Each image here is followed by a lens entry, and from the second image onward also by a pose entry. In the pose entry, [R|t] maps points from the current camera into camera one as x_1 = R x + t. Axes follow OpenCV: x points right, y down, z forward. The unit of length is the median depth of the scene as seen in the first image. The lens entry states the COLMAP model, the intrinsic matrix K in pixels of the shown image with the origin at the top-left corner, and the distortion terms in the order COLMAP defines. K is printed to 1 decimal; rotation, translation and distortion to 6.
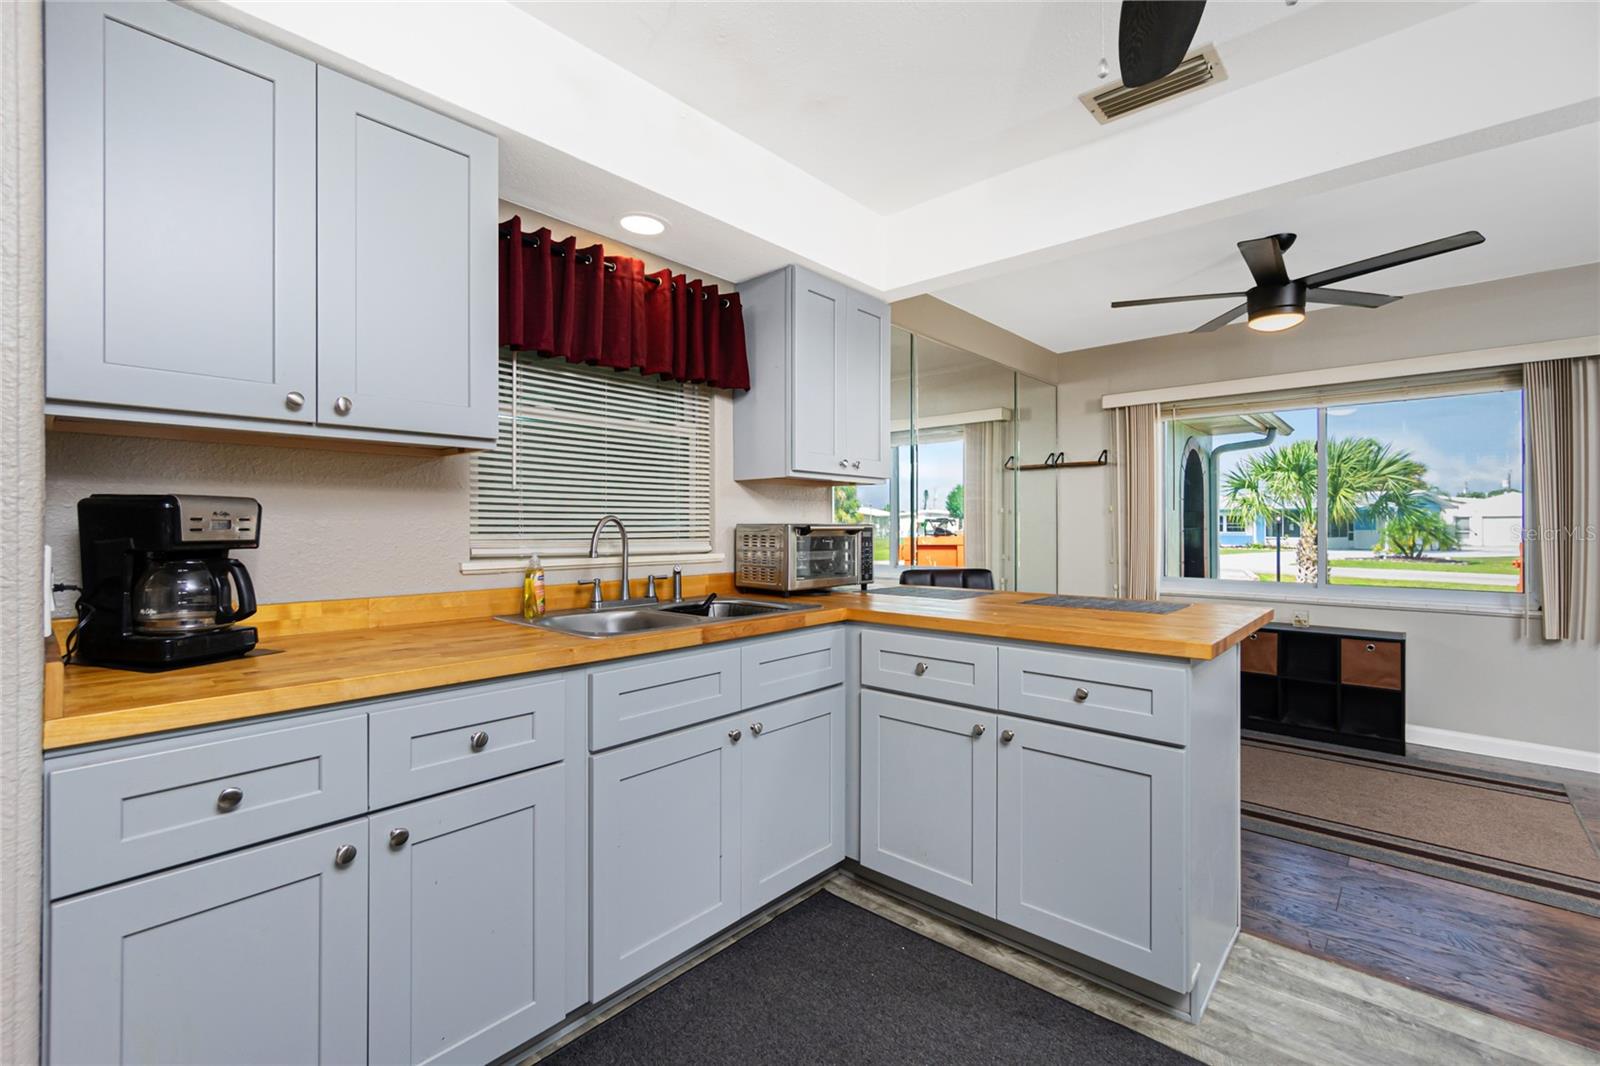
lens RADIAL K [[690.7, 0, 810.7], [0, 690.7, 528.0], [0, 0, 1]] dist [0.013693, 0.000126]
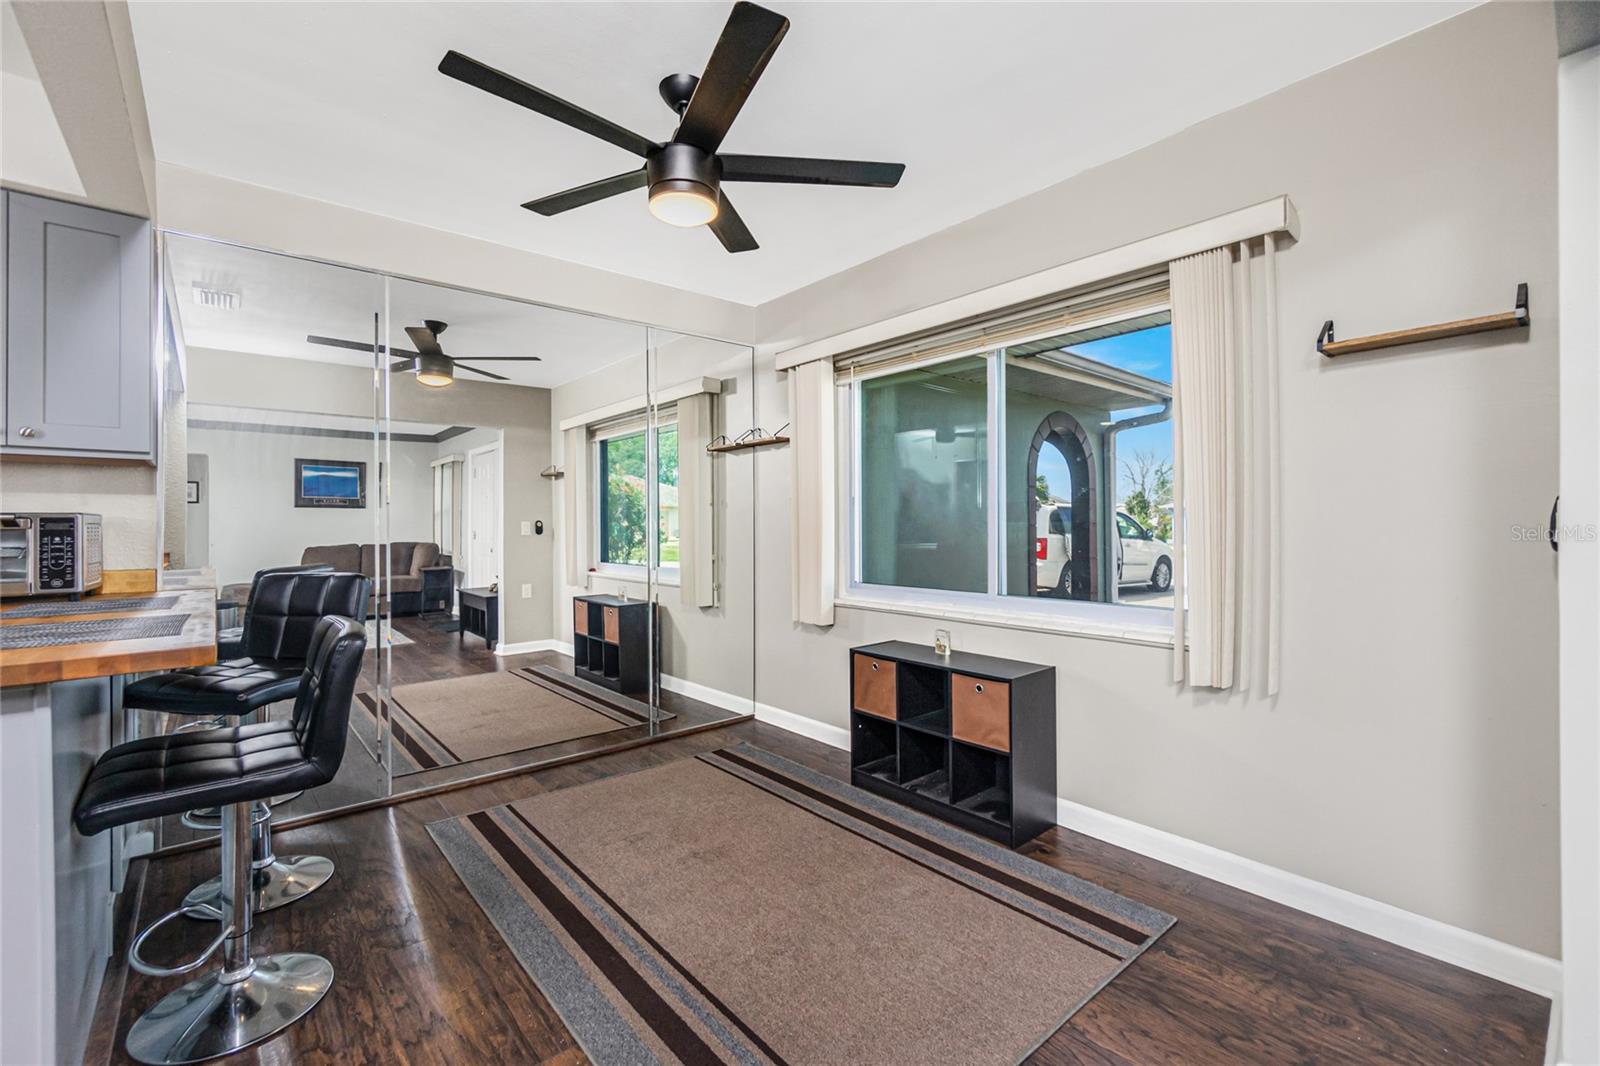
lens RADIAL K [[687.1, 0, 798.9], [0, 687.1, 526.6], [0, 0, 1]] dist [0.000331, -0.000143]
pose [[0.988565, -0.005207, -0.150708, 1.177461], [0.004931, 0.999985, -0.002203, 0.018213], [0.150717, 0.001434, 0.988576, 0.480758]]
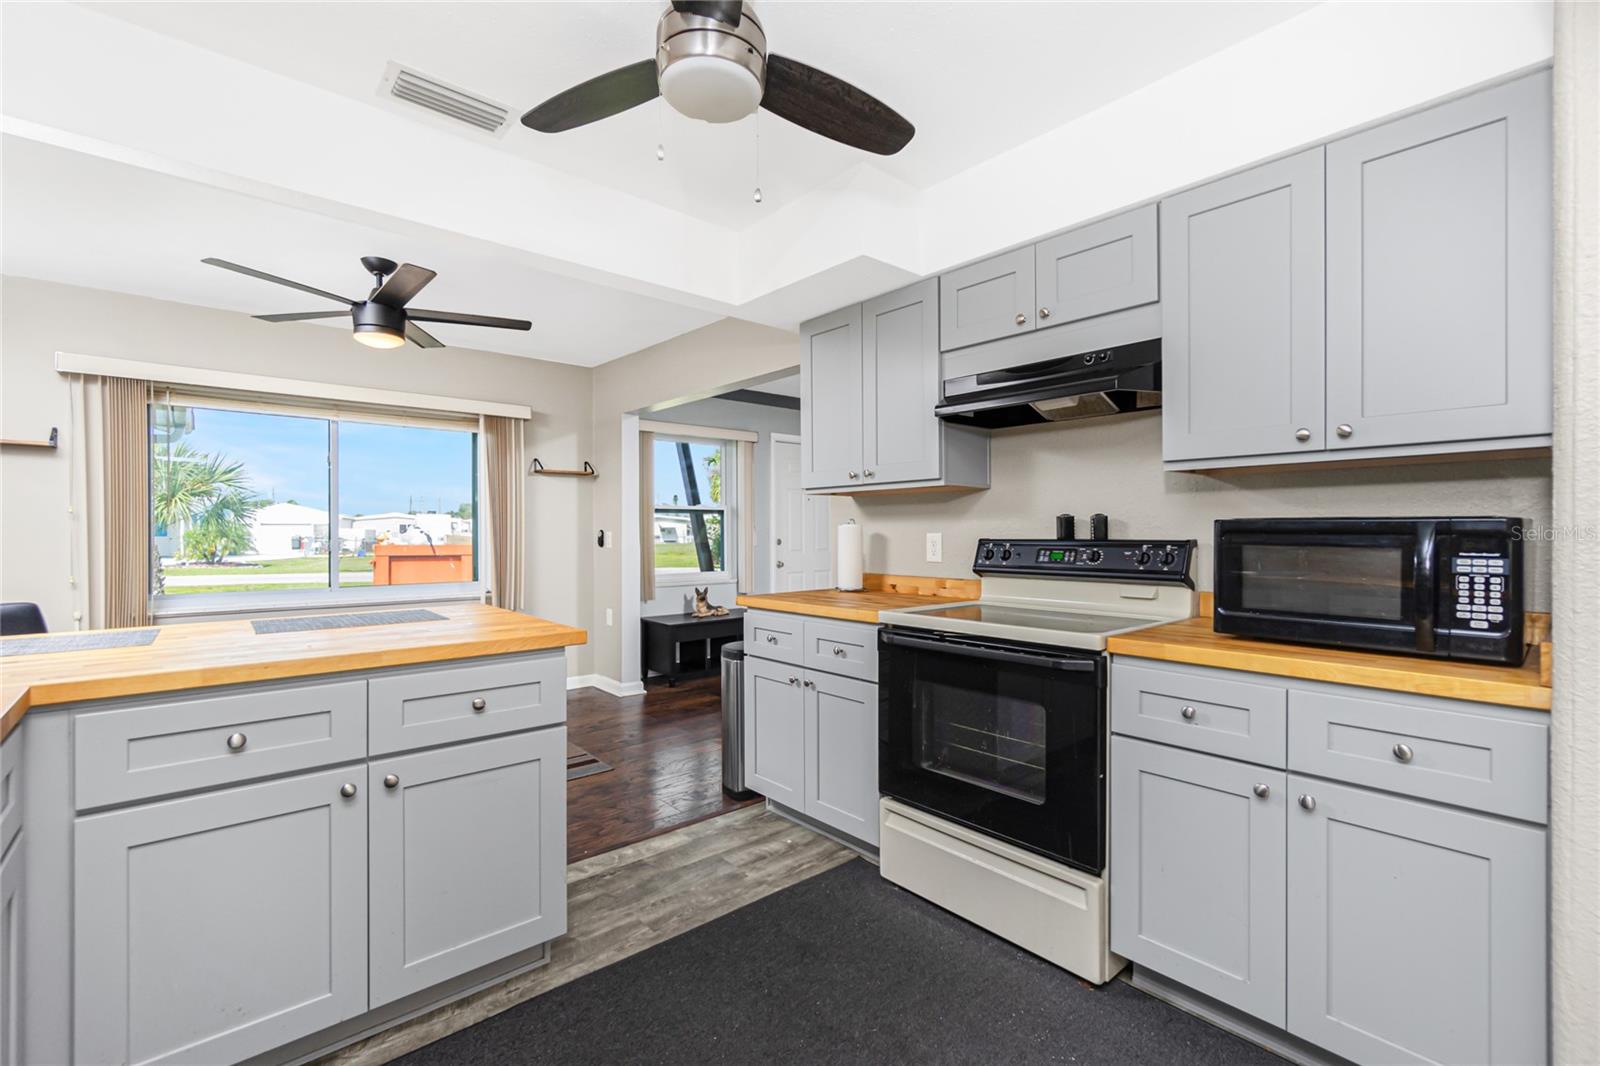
lens RADIAL K [[693.4, 0, 800.0], [0, 693.4, 533.0], [0, 0, 1]] dist [-0.014632, 0.000007]
pose [[0.126849, -0.000572, 0.991922, -0.384944], [0.002067, 0.999998, 0.000313, -0.000926], [-0.991920, 0.002010, 0.126850, 0.319965]]
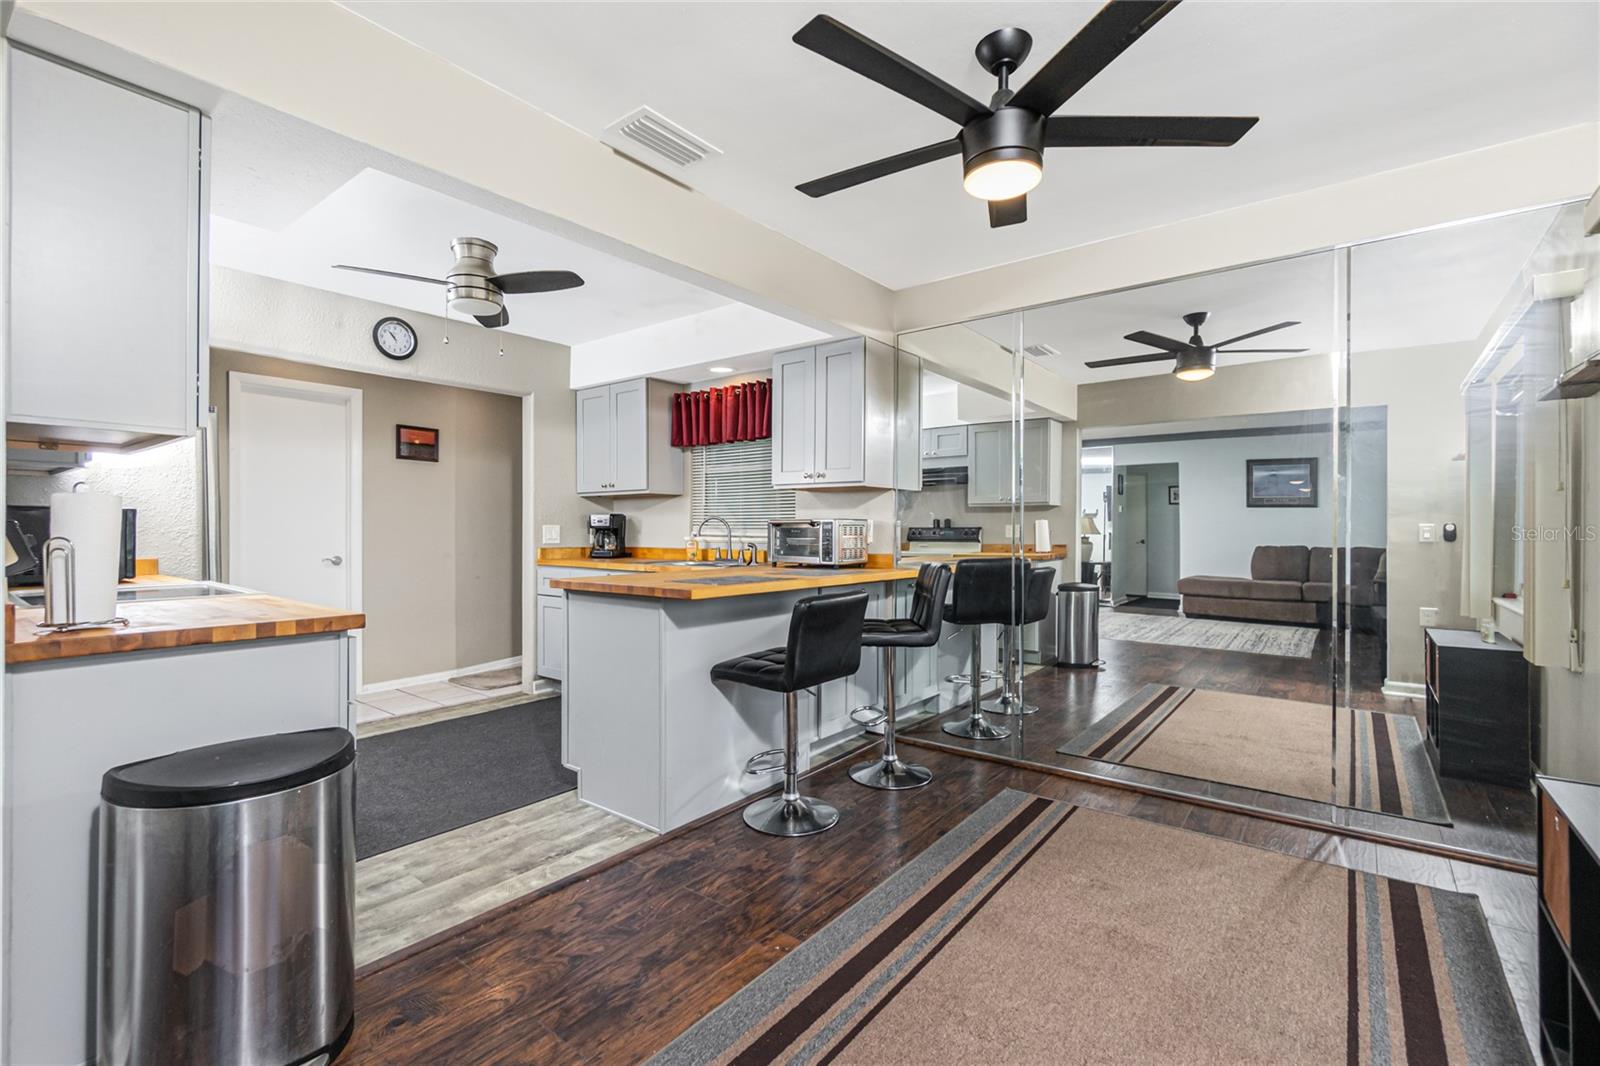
lens RADIAL K [[709.4, 0, 795.8], [0, 709.4, 529.6], [0, 0, 1]] dist [0.000394, 0.000152]
pose [[0.054188, 0.002079, -0.998529, 1.723059], [-0.003873, 0.999991, 0.001872, 0.015477], [0.998523, 0.003765, 0.054195, 1.053854]]
